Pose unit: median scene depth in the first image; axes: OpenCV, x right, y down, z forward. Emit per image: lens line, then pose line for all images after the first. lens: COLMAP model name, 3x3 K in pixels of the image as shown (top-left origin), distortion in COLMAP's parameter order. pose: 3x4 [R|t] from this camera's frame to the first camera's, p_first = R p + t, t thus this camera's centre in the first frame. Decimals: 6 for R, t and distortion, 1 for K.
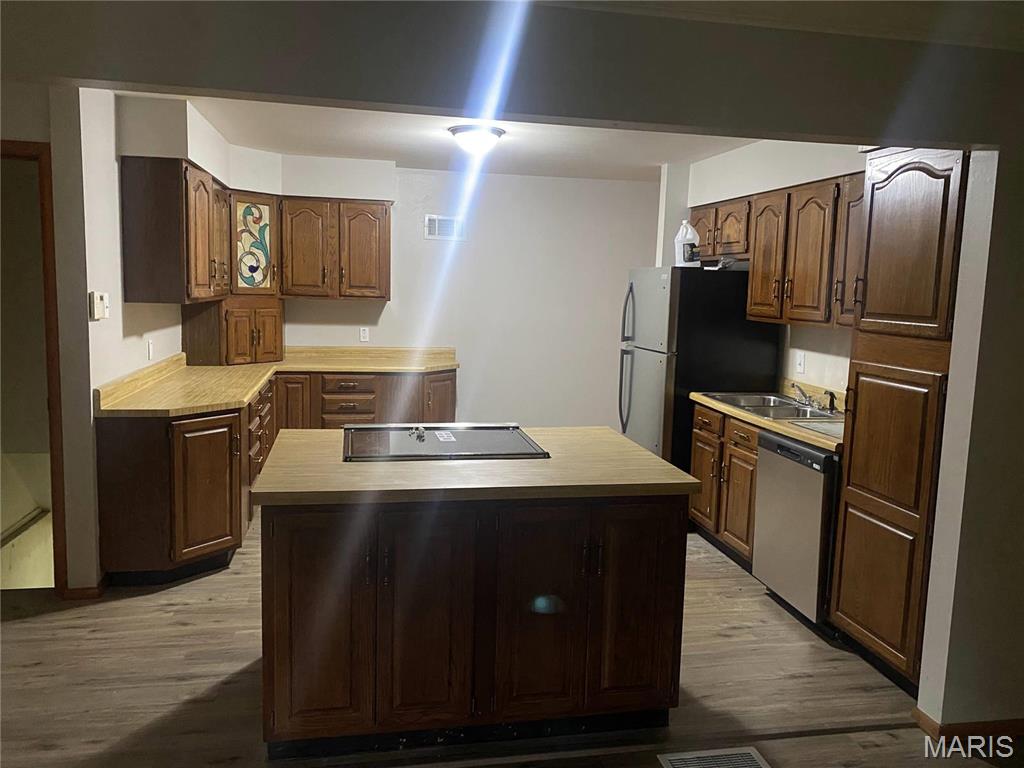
lens RADIAL K [[776.3, 0, 512.0], [0, 776.3, 384.0], [0, 0, 1]] dist [-0.000902, 0.000552]
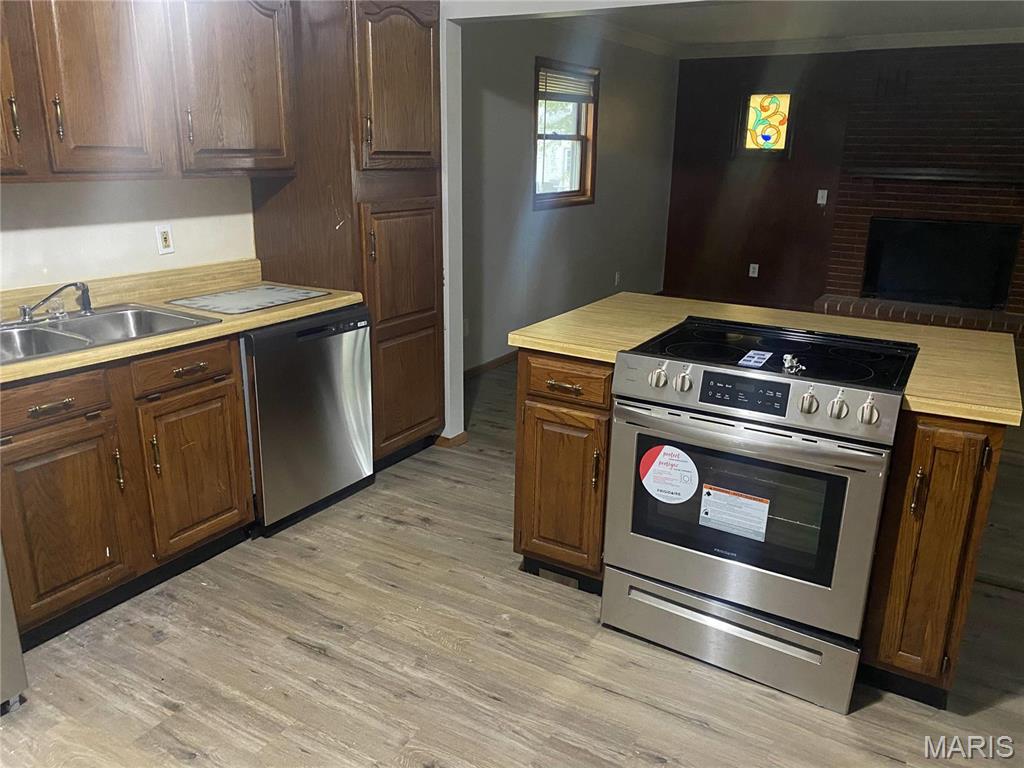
lens RADIAL K [[776.3, 0, 512.0], [0, 776.3, 384.0], [0, 0, 1]] dist [-0.000902, 0.000552]
pose [[-0.748137, -0.229820, 0.622474, -0.327821], [0.045666, 0.918047, 0.393833, -0.178174], [-0.661971, 0.323067, -0.676330, 1.442753]]
